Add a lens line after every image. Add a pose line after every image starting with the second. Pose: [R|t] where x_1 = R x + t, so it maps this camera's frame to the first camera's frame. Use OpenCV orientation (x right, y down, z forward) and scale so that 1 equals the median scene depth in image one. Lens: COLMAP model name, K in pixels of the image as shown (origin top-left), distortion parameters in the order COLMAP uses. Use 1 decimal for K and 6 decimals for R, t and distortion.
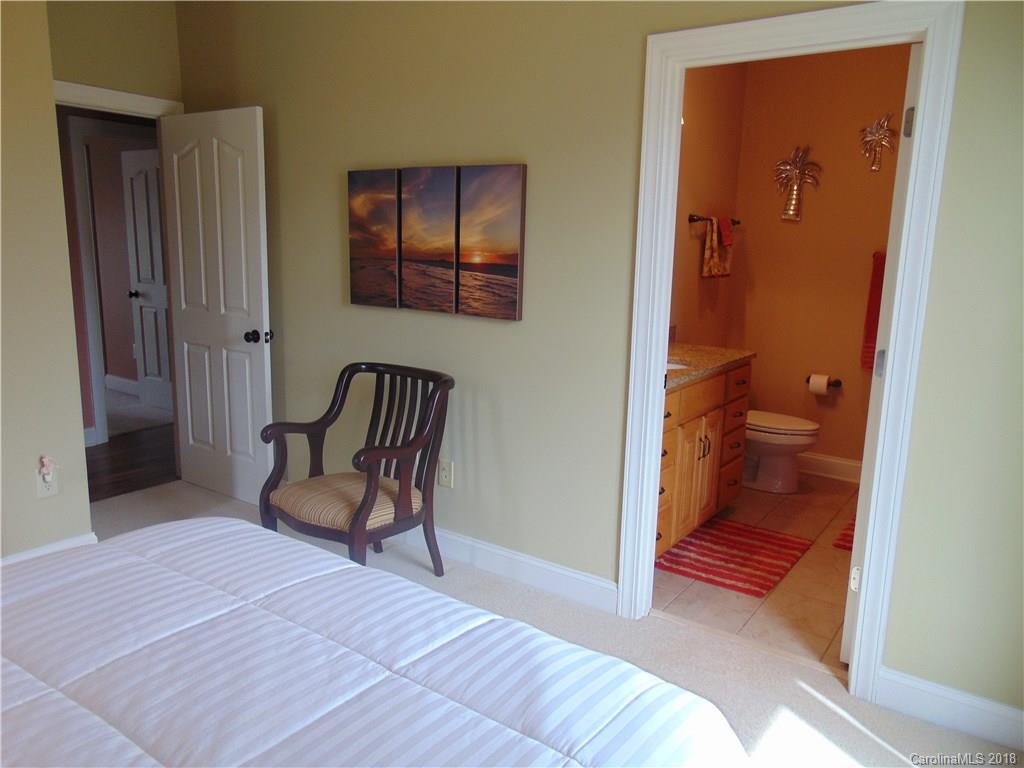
lens RADIAL K [[771.8, 0, 511.1], [0, 771.8, 383.8], [0, 0, 1]] dist [-0.009099, 0.046516]
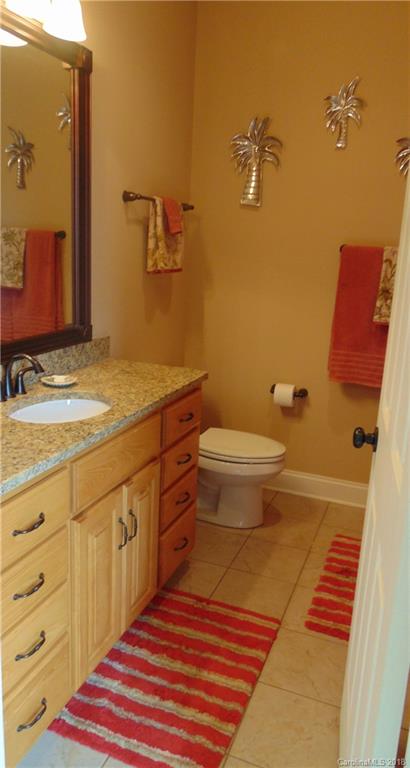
lens RADIAL K [[593.2, 0, 201.5], [0, 593.2, 384.4], [0, 0, 1]] dist [-0.005739, 0.017483]
pose [[0.970279, -0.038312, 0.238937, 0.153960], [0.024246, 0.997810, 0.061535, -0.059384], [-0.240771, -0.053913, 0.969083, 0.386464]]
